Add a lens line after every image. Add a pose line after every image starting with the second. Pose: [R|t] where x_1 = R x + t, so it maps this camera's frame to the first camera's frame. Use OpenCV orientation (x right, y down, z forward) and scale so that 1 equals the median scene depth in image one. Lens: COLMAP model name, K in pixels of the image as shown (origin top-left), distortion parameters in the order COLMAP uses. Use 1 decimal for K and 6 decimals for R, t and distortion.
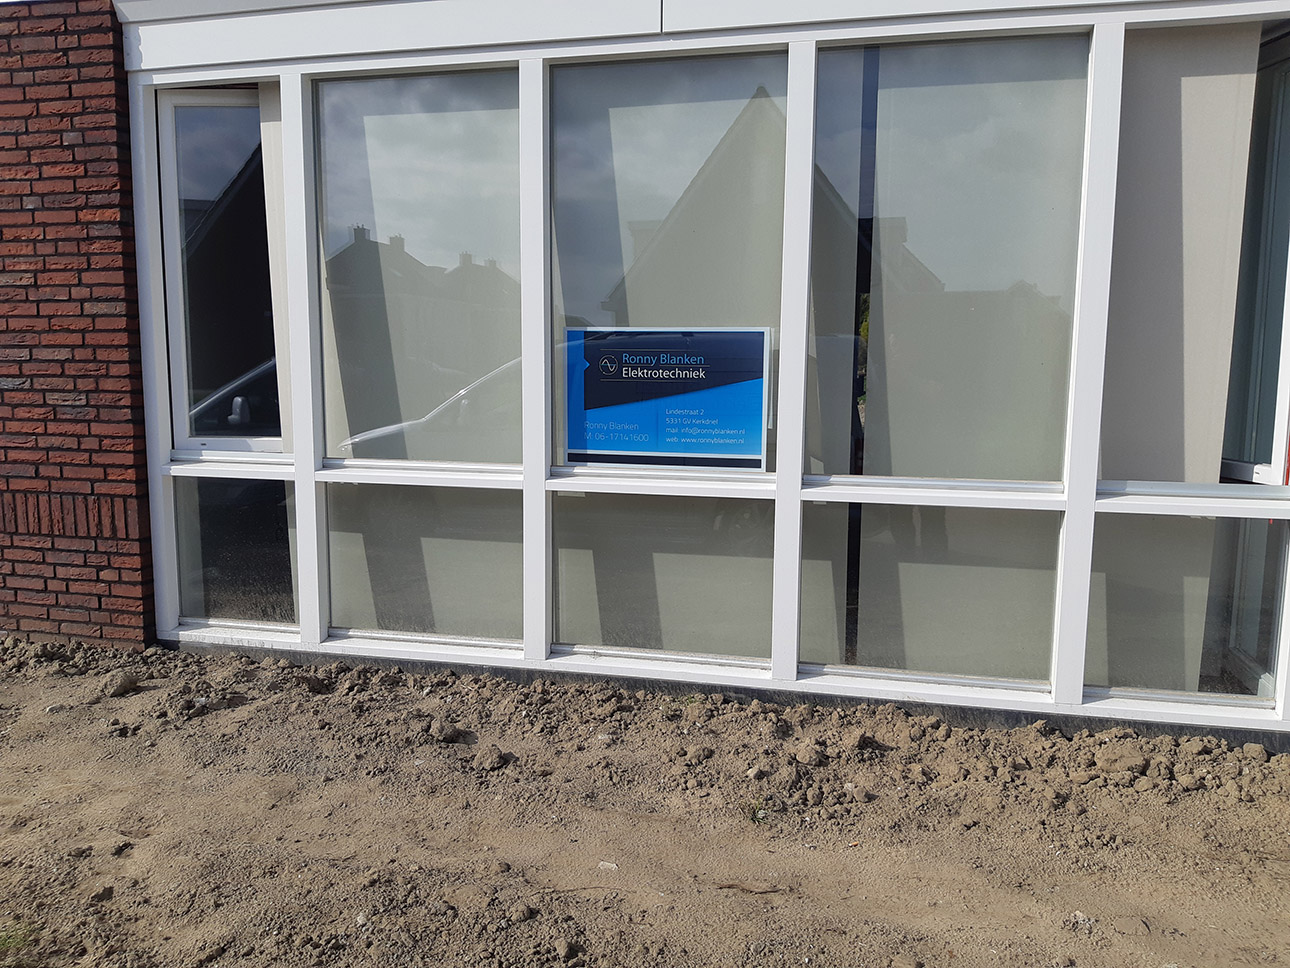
lens RADIAL K [[1020.0, 0, 643.9], [0, 1020.0, 497.2], [0, 0, 1]] dist [0.087986, -0.159095]
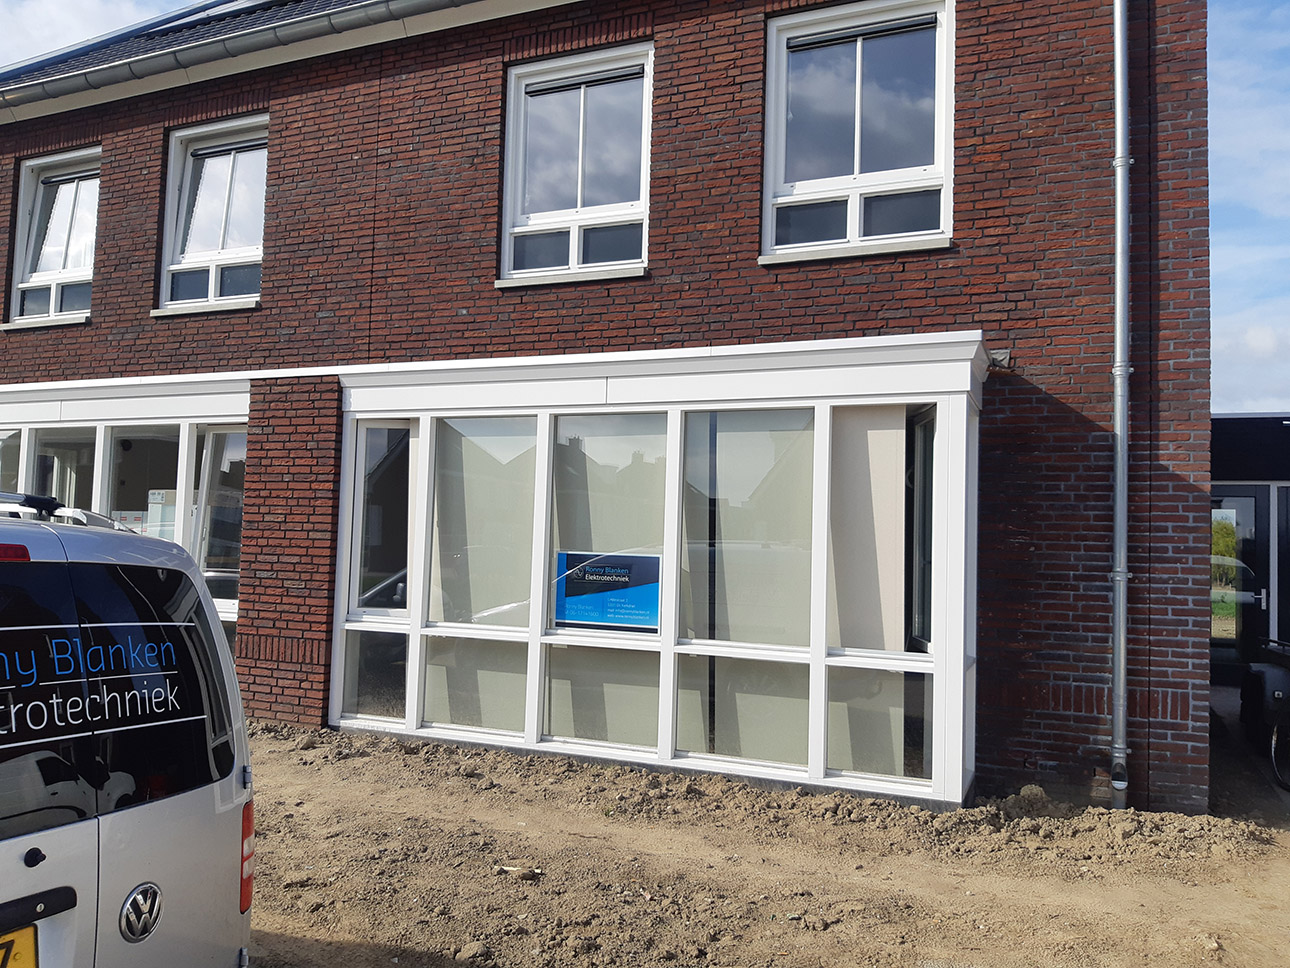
lens RADIAL K [[1020.0, 0, 643.9], [0, 1020.0, 497.2], [0, 0, 1]] dist [0.087986, -0.159095]
pose [[0.985337, 0.014349, -0.170013, 0.359785], [-0.045310, 0.982684, -0.179664, 0.052962], [0.164491, 0.184733, 0.968925, -0.697210]]
